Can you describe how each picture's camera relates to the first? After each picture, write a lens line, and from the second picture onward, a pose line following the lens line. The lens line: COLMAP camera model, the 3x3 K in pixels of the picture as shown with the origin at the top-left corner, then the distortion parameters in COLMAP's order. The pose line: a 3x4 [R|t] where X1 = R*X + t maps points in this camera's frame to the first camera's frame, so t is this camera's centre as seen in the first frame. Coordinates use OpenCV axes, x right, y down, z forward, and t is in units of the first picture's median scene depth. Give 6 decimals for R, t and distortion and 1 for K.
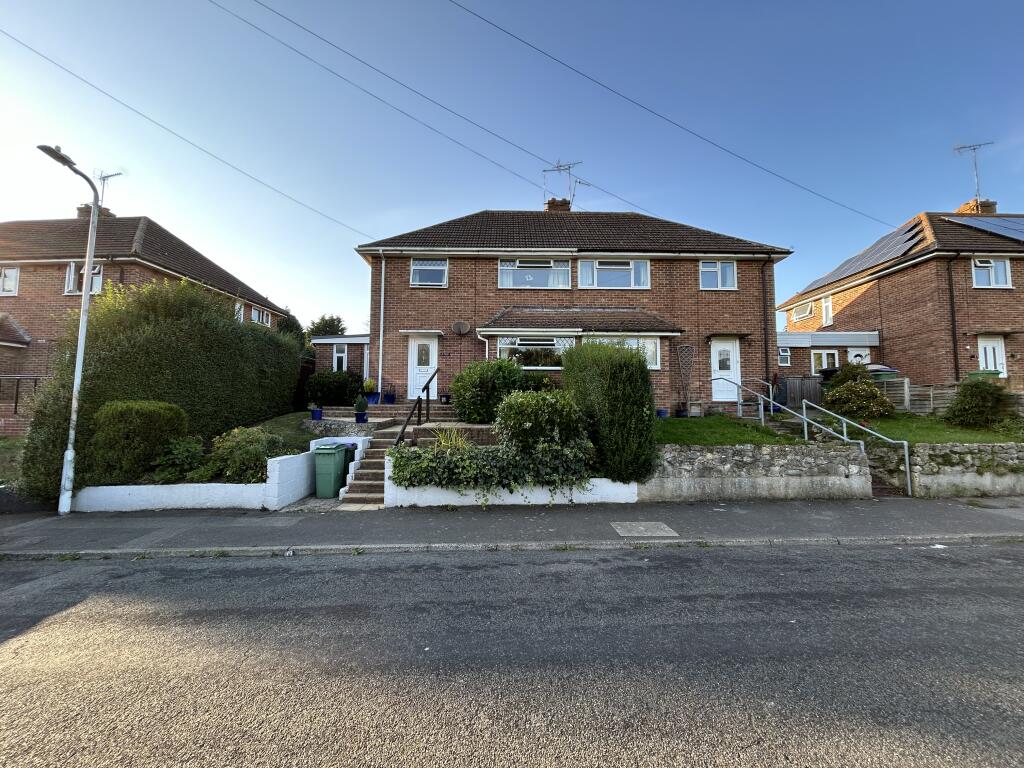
lens RADIAL K [[413.9, 0, 509.8], [0, 413.9, 381.4], [0, 0, 1]] dist [-0.001358, 0.000217]
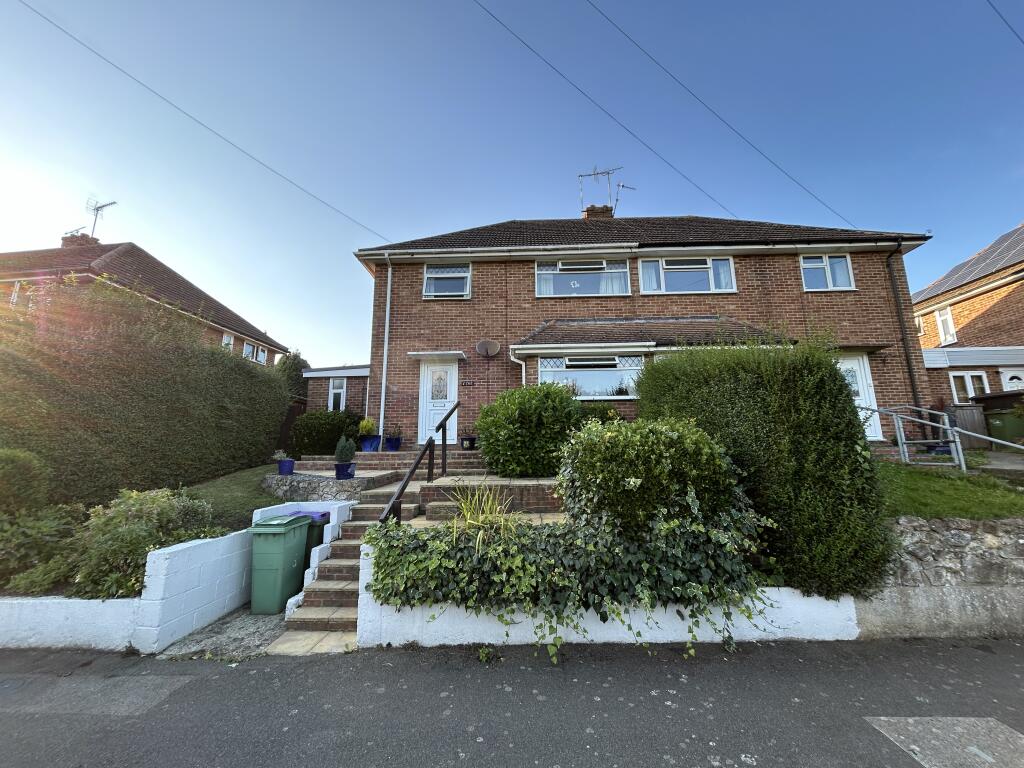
lens RADIAL K [[413.9, 0, 510.2], [0, 413.9, 380.0], [0, 0, 1]] dist [-0.001358, 0.000217]
pose [[0.998771, -0.021705, -0.044563, -0.051132], [0.016154, 0.992478, -0.121353, 0.024107], [0.046862, 0.120484, 0.991609, 0.287612]]
